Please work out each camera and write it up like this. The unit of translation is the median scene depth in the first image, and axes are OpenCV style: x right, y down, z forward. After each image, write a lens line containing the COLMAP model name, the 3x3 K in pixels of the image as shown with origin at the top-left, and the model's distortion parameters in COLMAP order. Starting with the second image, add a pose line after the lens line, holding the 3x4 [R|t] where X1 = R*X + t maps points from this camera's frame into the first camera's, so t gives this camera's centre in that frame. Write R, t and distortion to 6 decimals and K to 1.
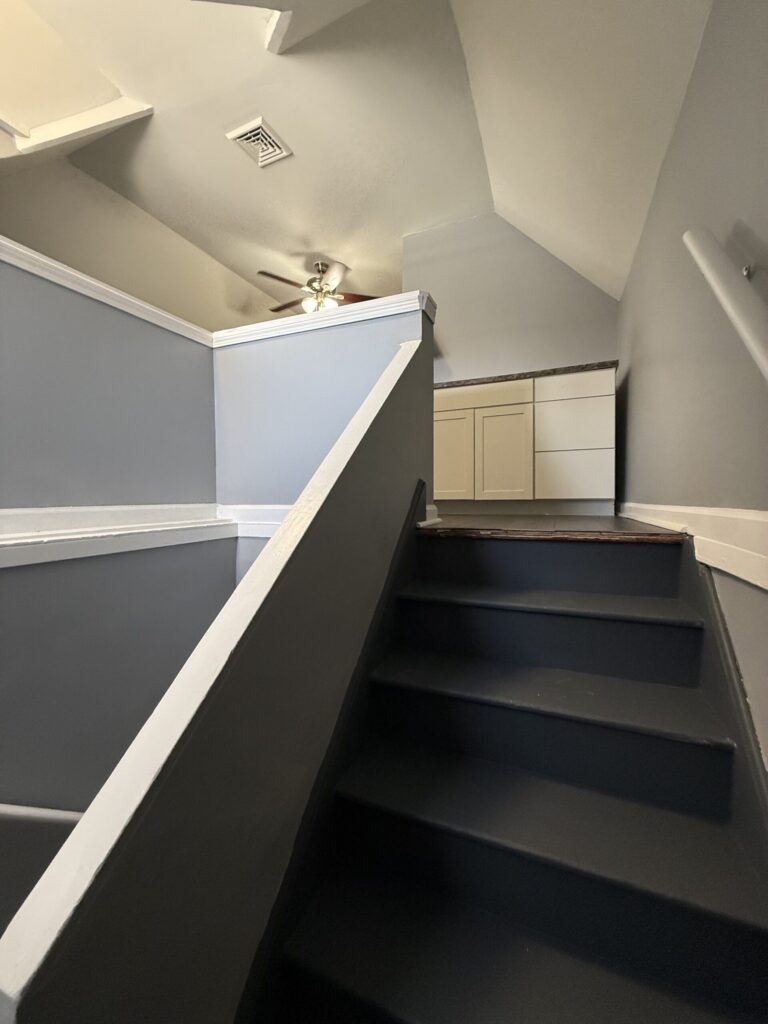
lens RADIAL K [[407.6, 0, 383.6], [0, 407.6, 509.9], [0, 0, 1]] dist [0.000003, -0.000099]
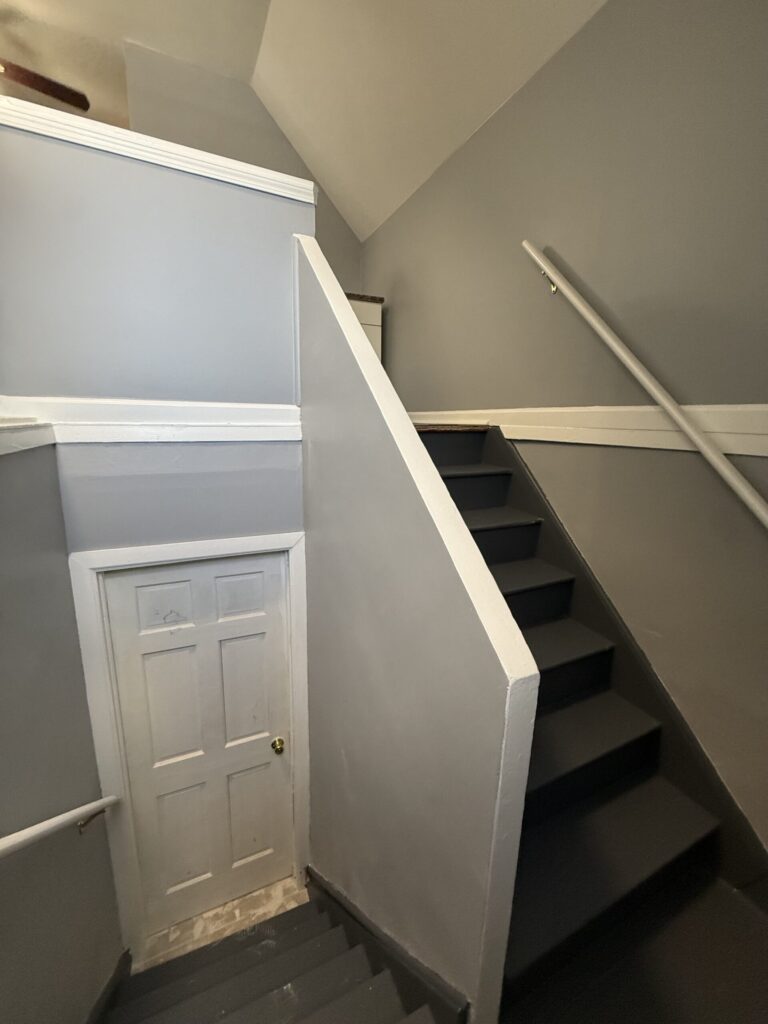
lens RADIAL K [[407.6, 0, 383.1], [0, 407.6, 510.6], [0, 0, 1]] dist [0.000003, -0.000099]
pose [[0.658900, -0.147234, 0.737681, -0.523737], [0.002722, 0.981118, 0.193391, 0.045240], [-0.752226, -0.125417, 0.646859, 0.100024]]
